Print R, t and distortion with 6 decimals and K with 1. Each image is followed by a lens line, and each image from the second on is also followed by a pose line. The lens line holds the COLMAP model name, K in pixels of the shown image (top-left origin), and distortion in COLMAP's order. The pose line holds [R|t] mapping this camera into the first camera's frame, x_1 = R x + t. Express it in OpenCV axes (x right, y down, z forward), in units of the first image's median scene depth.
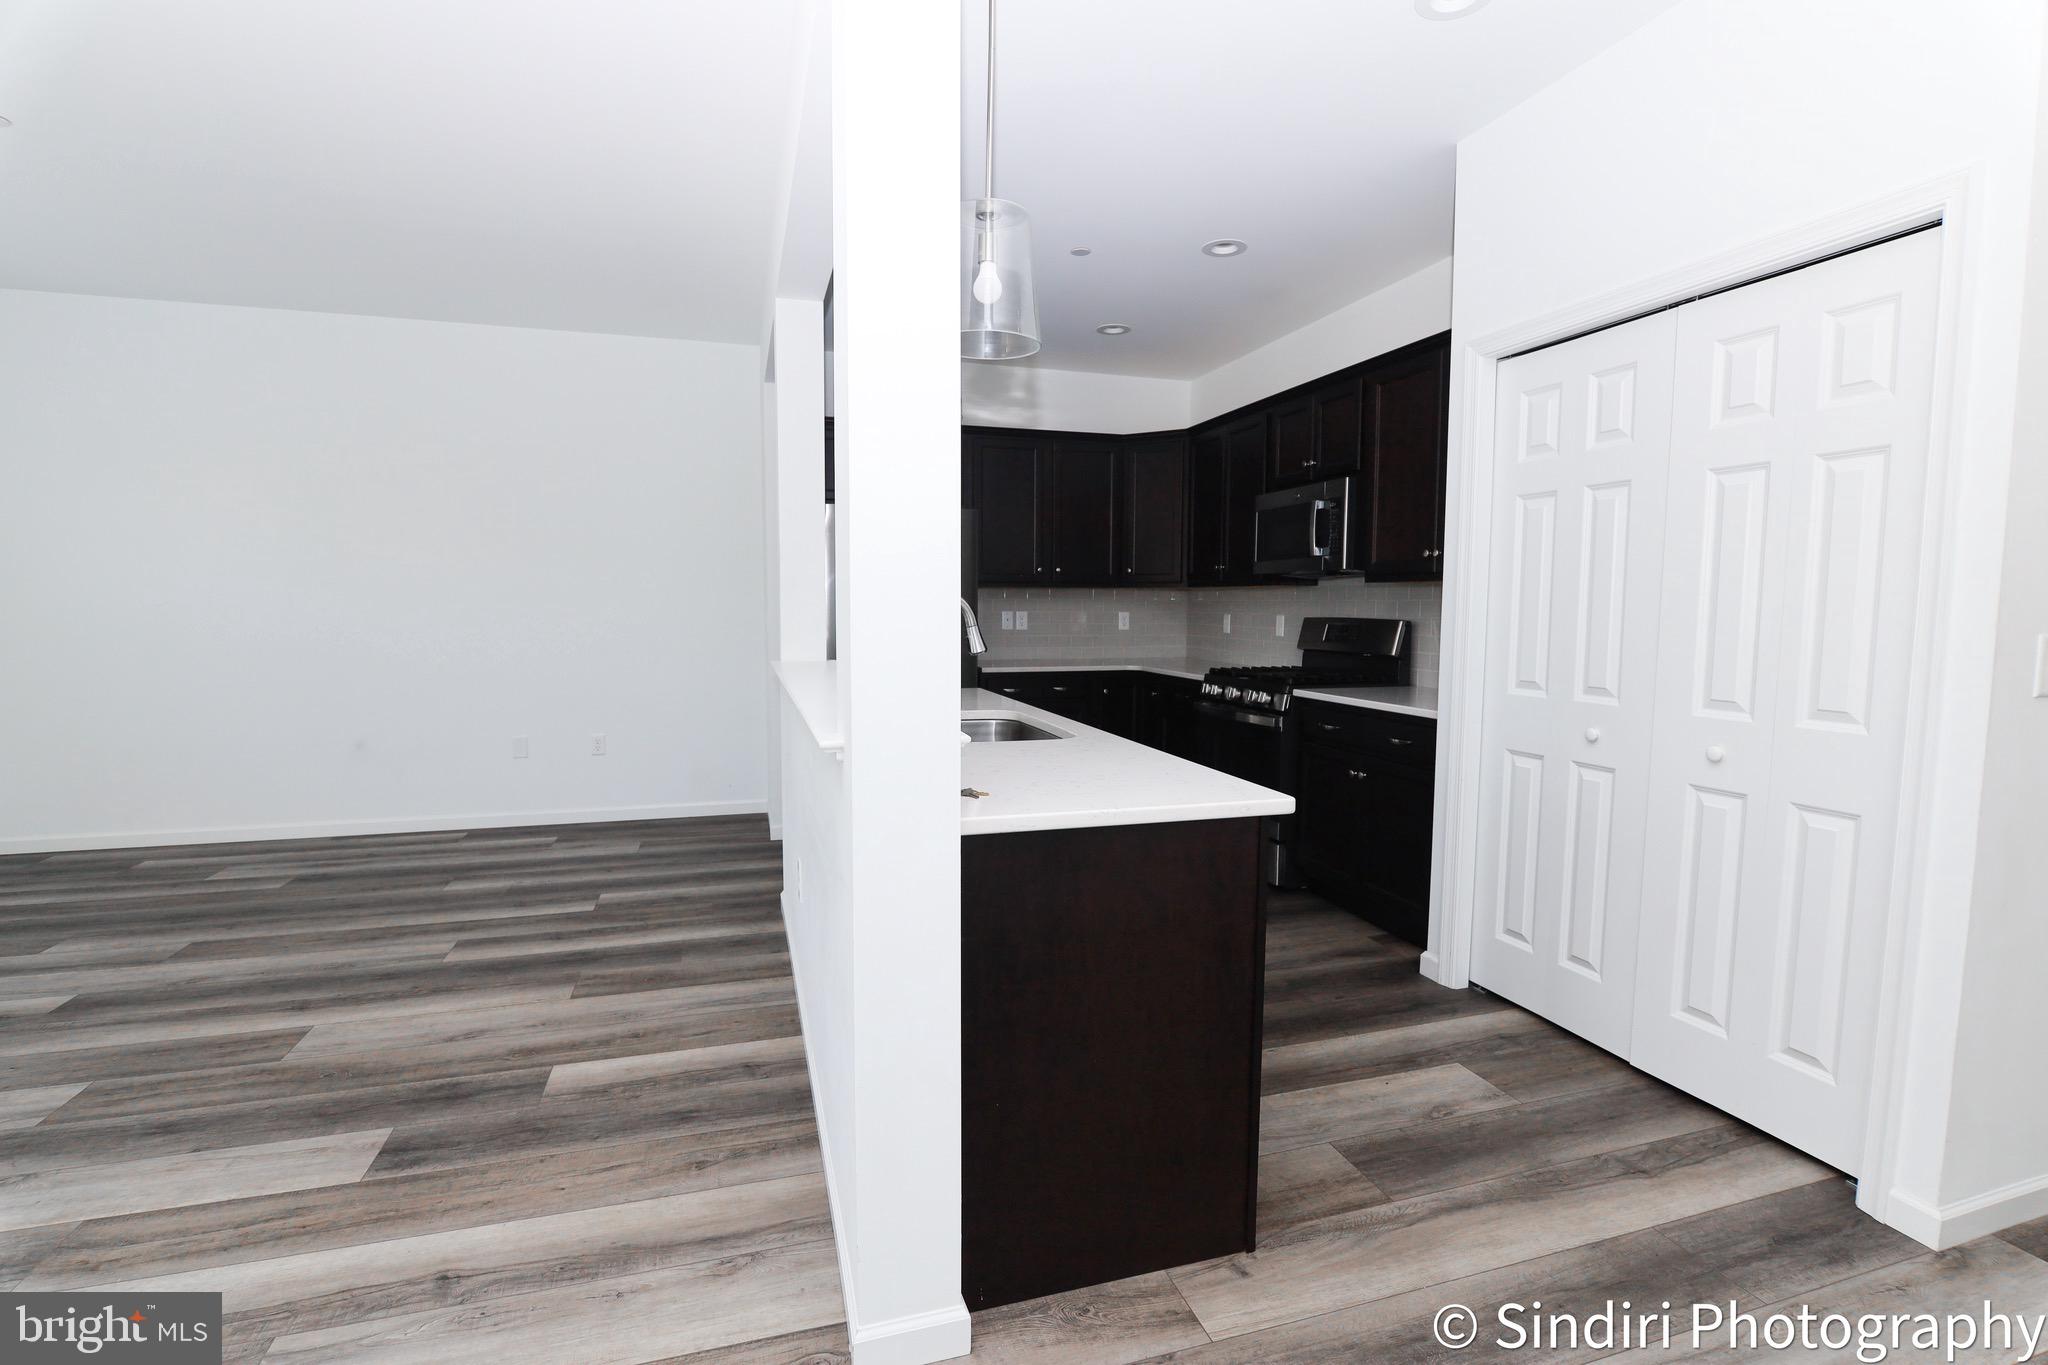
lens RADIAL K [[934.1, 0, 1027.6], [0, 934.1, 687.8], [0, 0, 1]] dist [-0.020746, 0.000445]
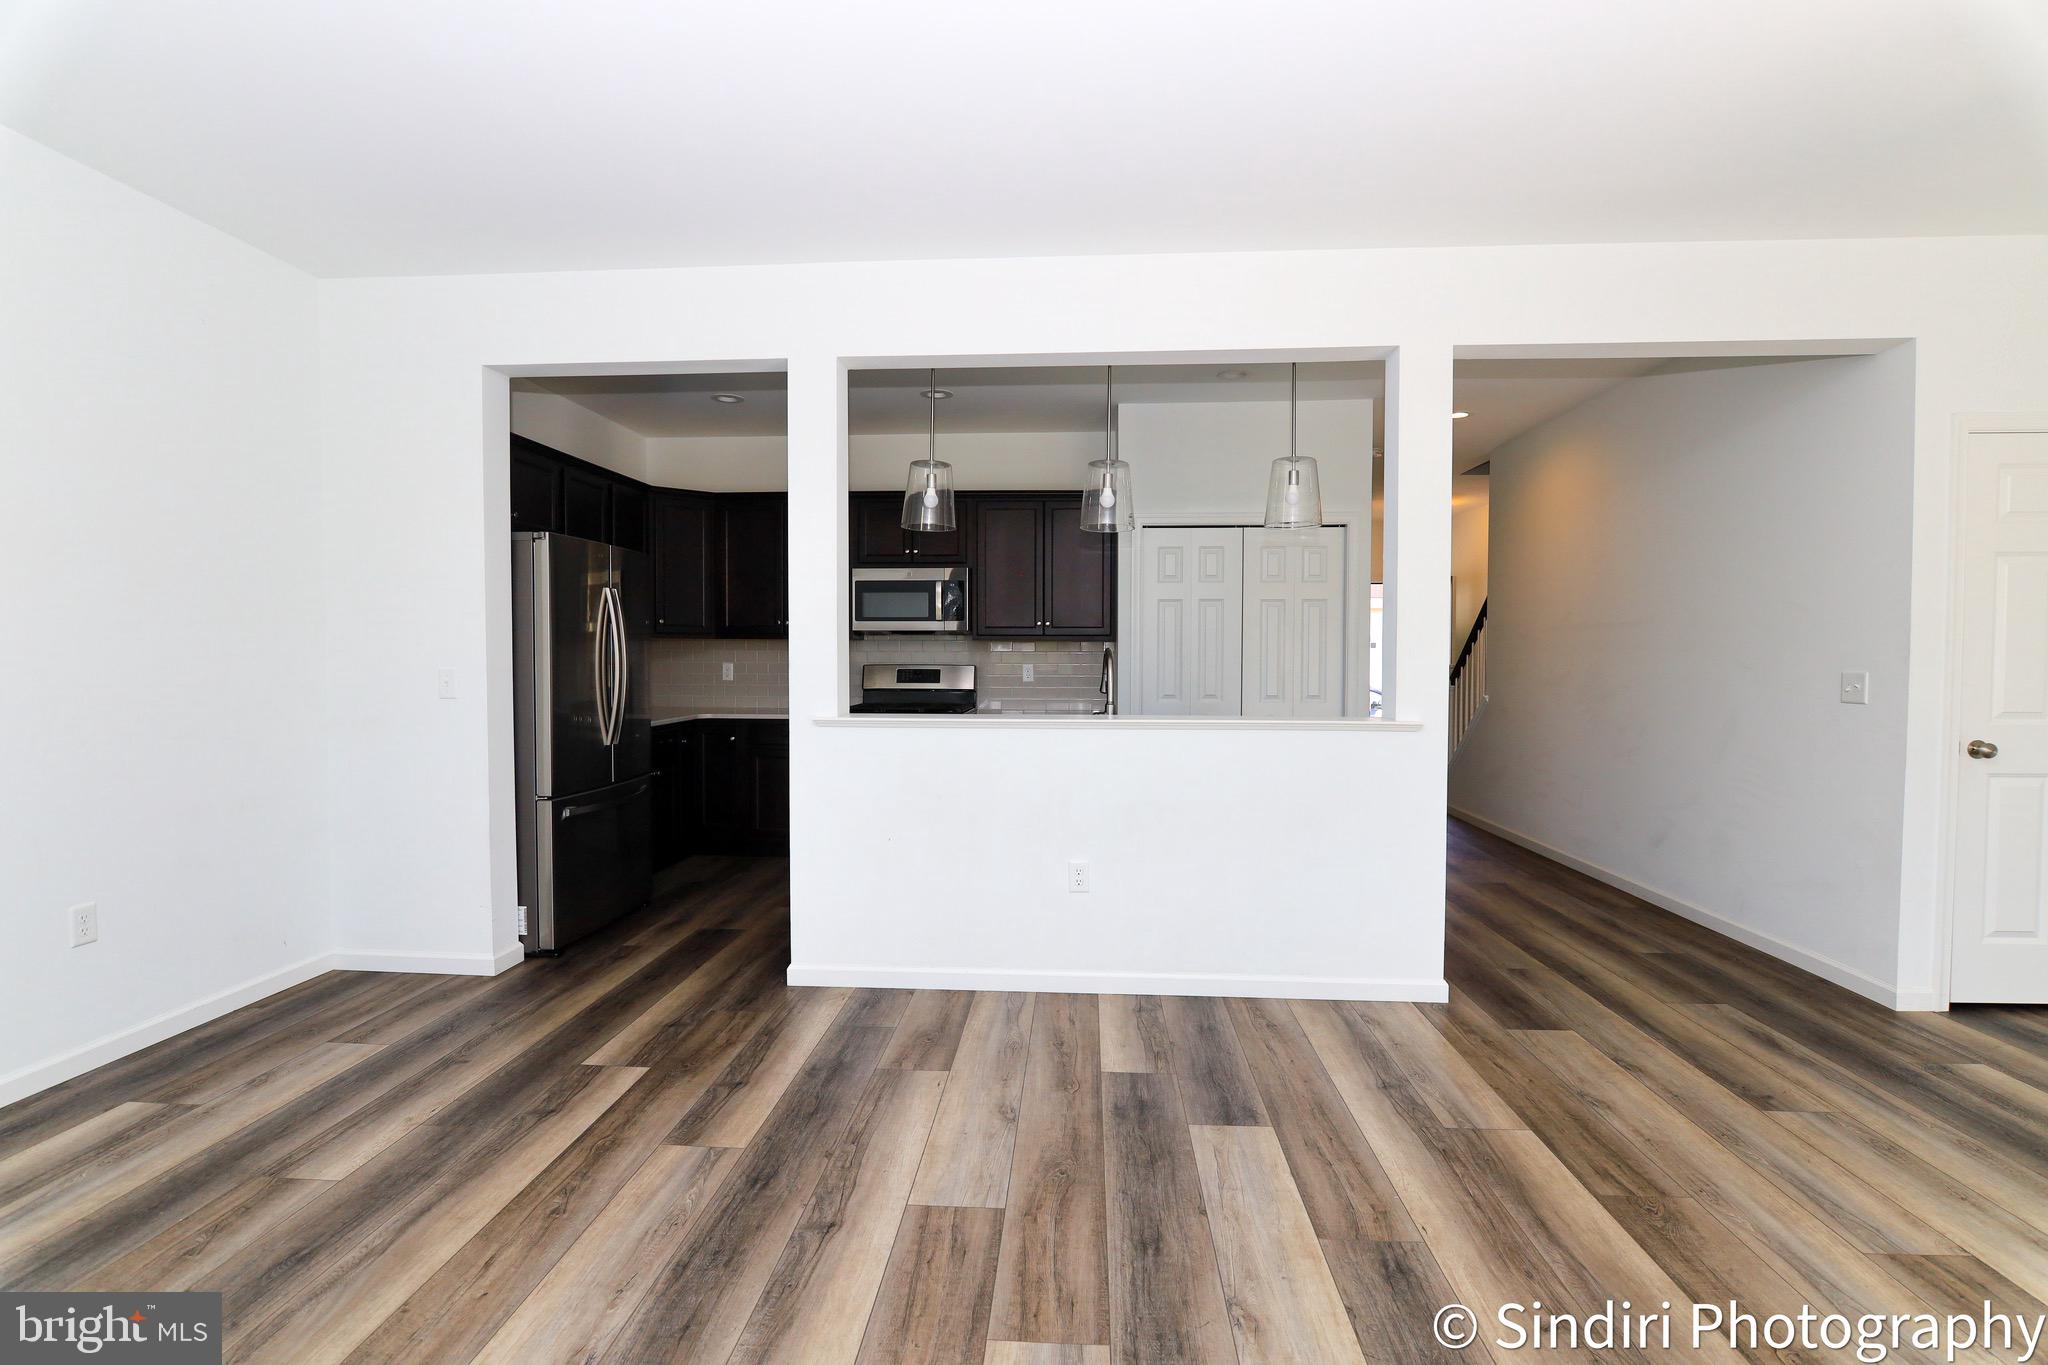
lens RADIAL K [[938.9, 0, 1024.6], [0, 938.9, 682.5], [0, 0, 1]] dist [-0.018863, 0.000461]
pose [[0.364874, -0.033285, 0.930462, -1.285411], [0.080963, 0.996709, 0.003905, -0.060529], [-0.927530, 0.073908, 0.366368, 0.514869]]
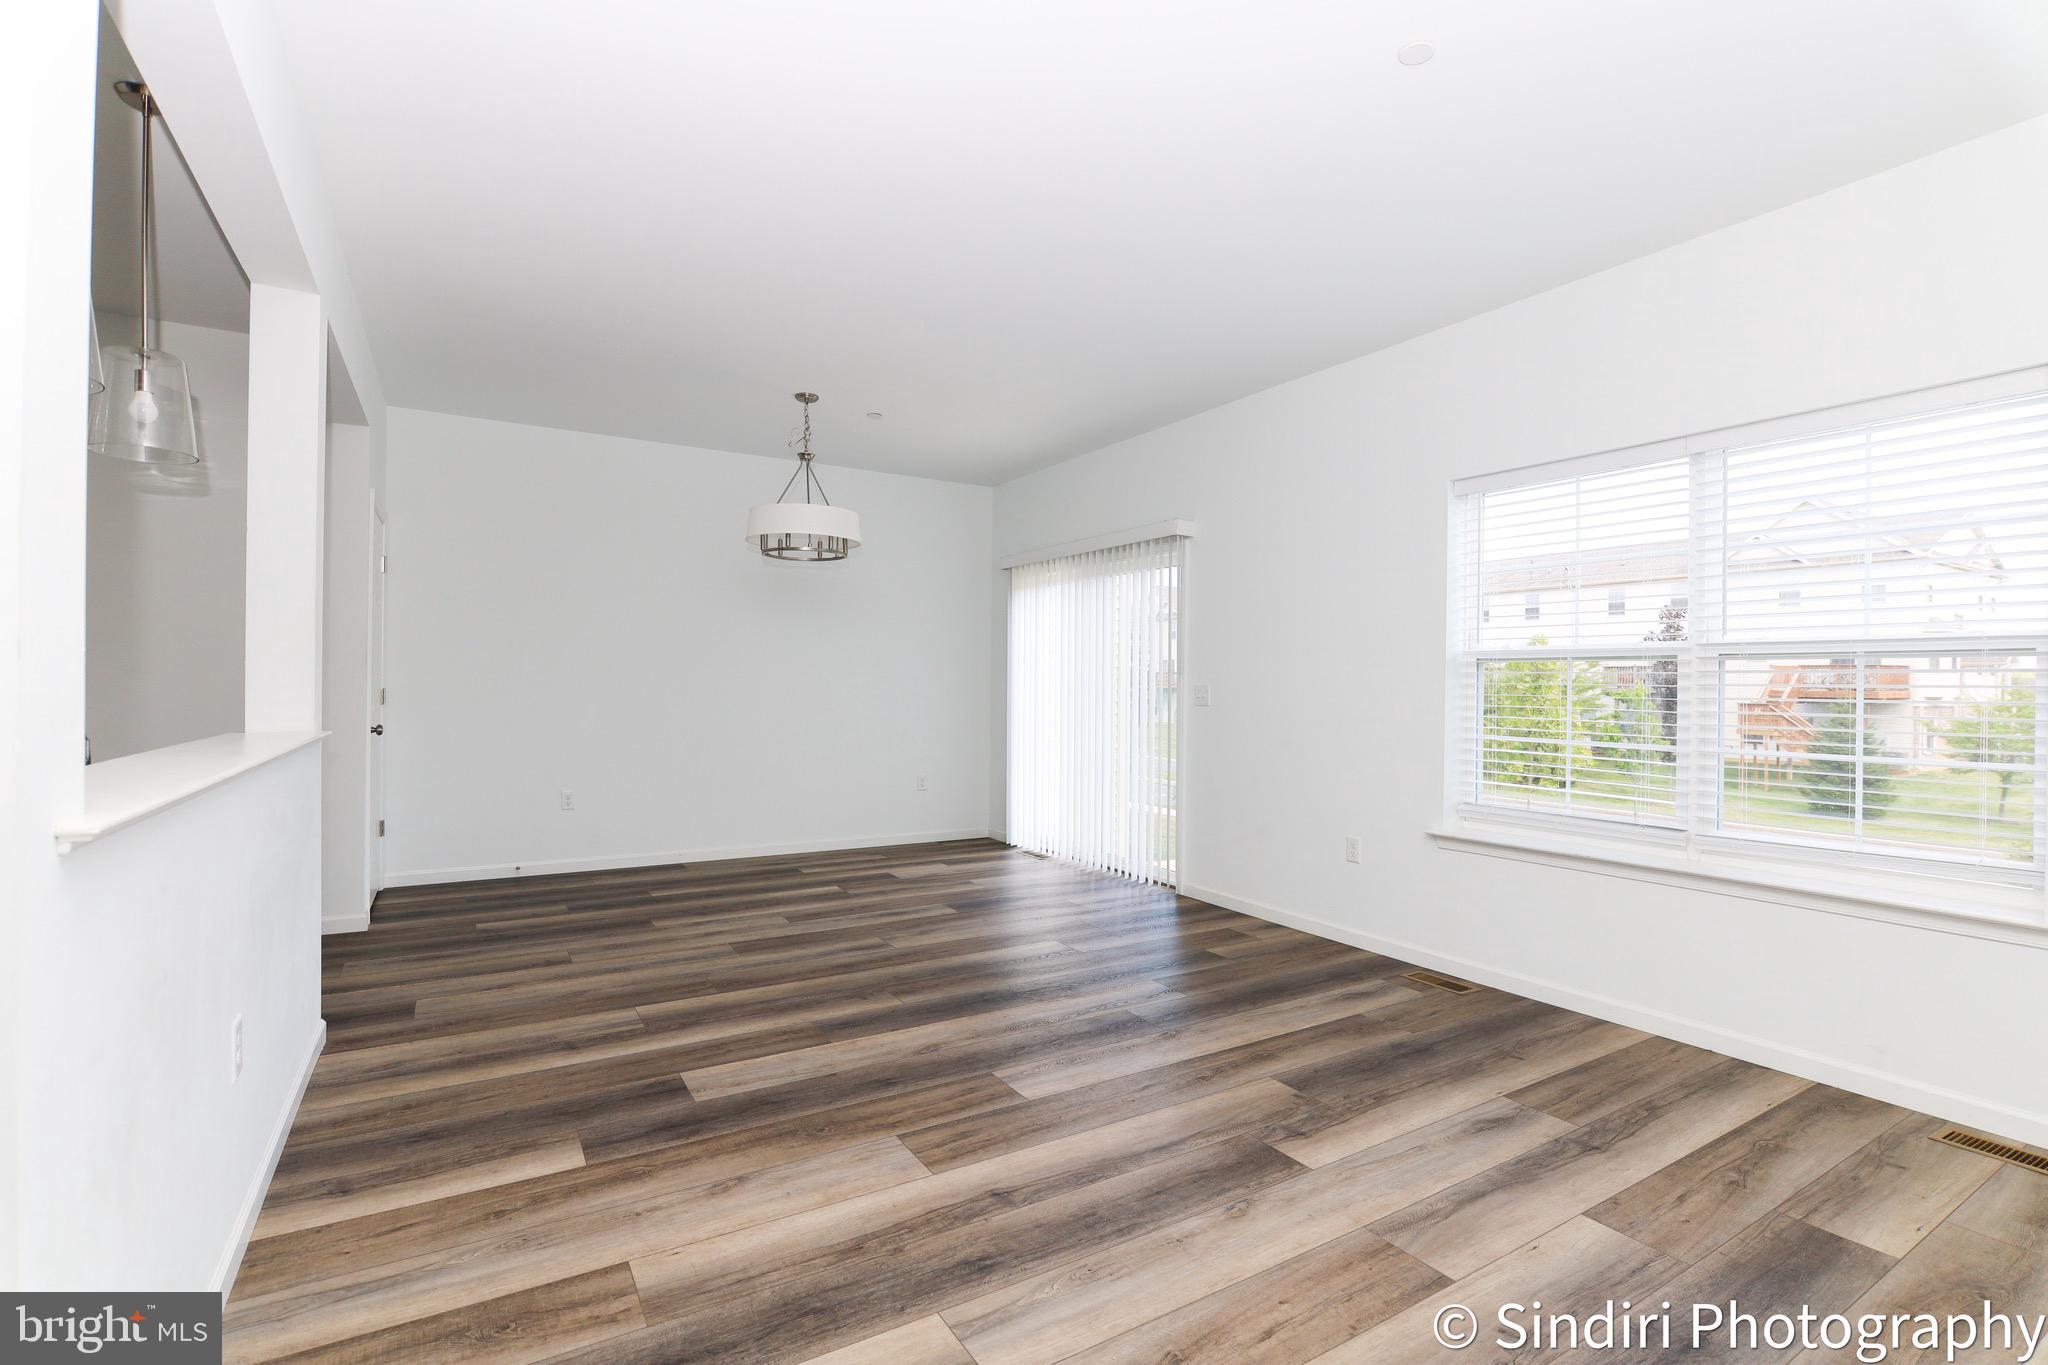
lens RADIAL K [[938.9, 0, 1024.6], [0, 938.9, 682.5], [0, 0, 1]] dist [-0.018863, 0.000461]
pose [[-0.971596, -0.015513, -0.236136, -0.572703], [-0.035534, 0.996099, 0.080768, -0.124388], [0.233962, 0.086865, -0.968357, 1.575320]]
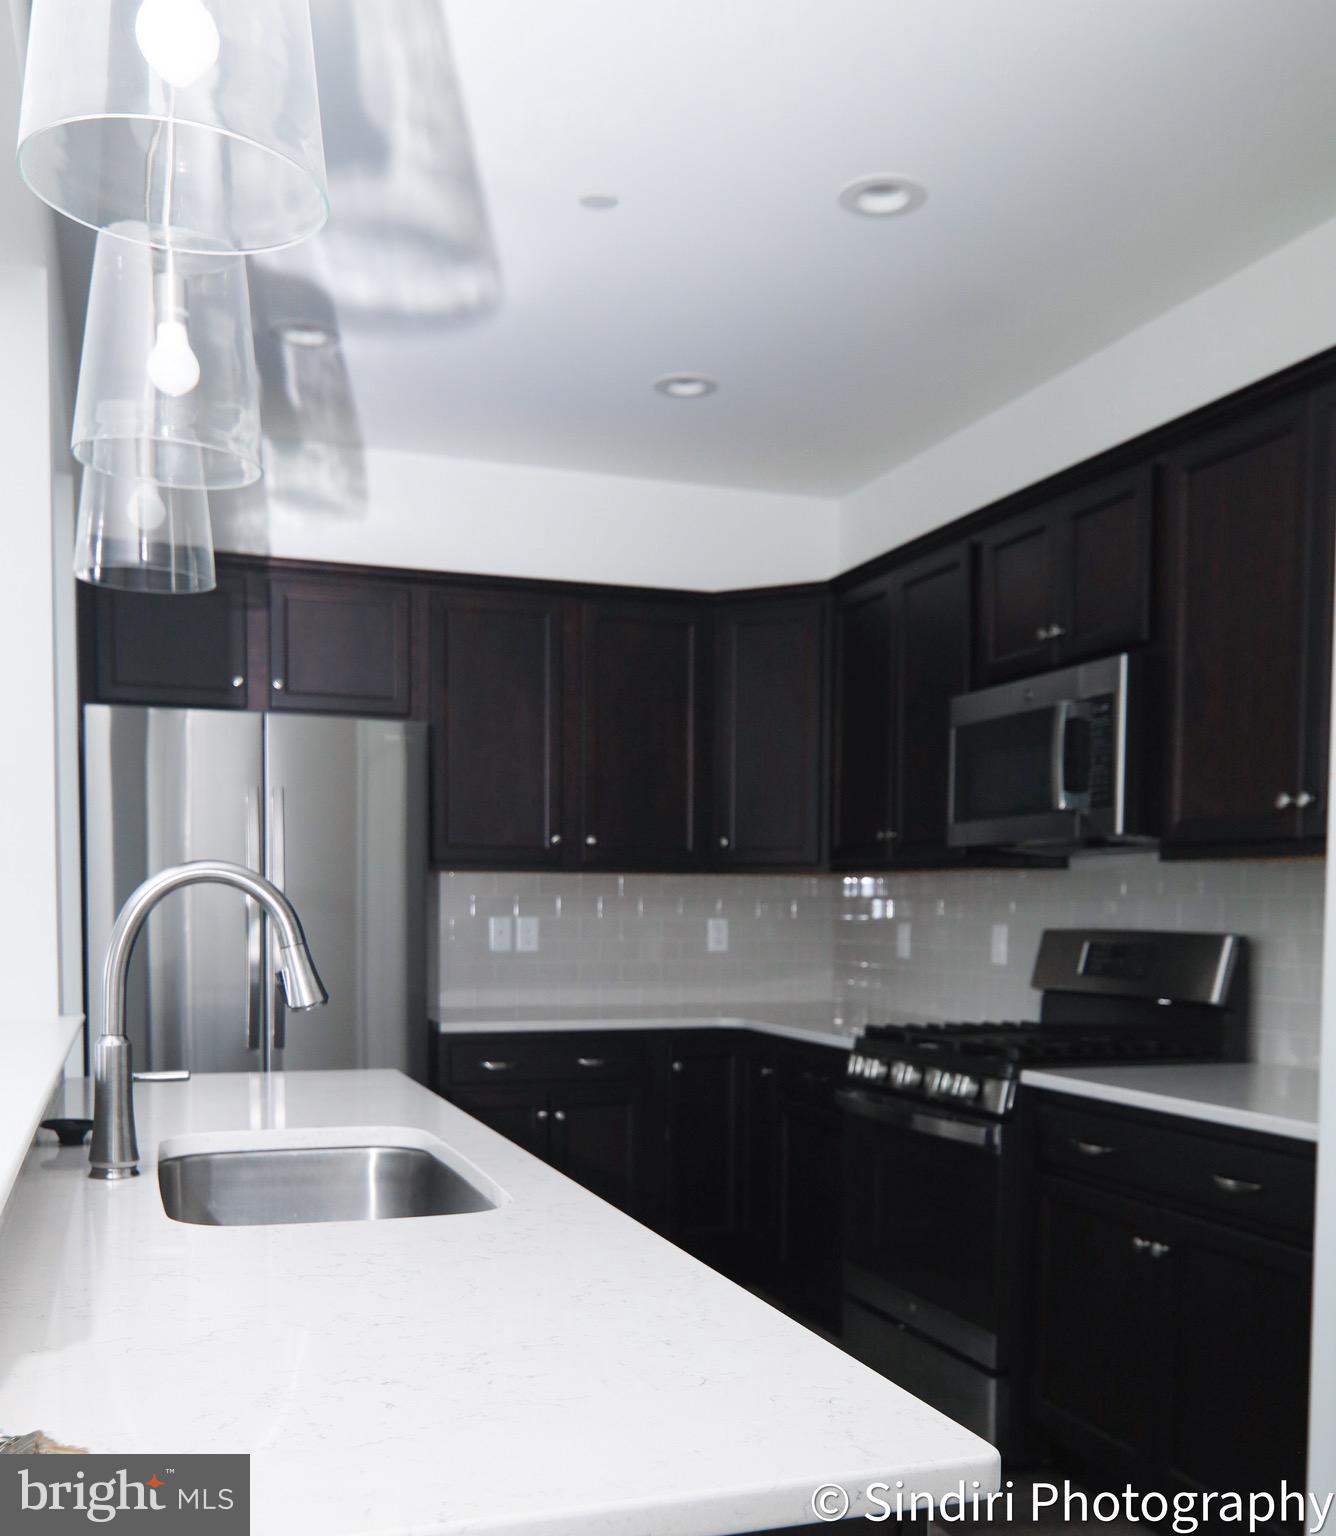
lens RADIAL K [[1503.3, 0, 670.3], [0, 1503.3, 1009.9], [0, 0, 1]] dist [-0.005110, 0.001680]
pose [[0.999177, -0.000507, 0.040556, 0.080708], [0.001369, 0.999773, -0.021241, -0.018687], [-0.040537, 0.021279, 0.998951, 0.251241]]
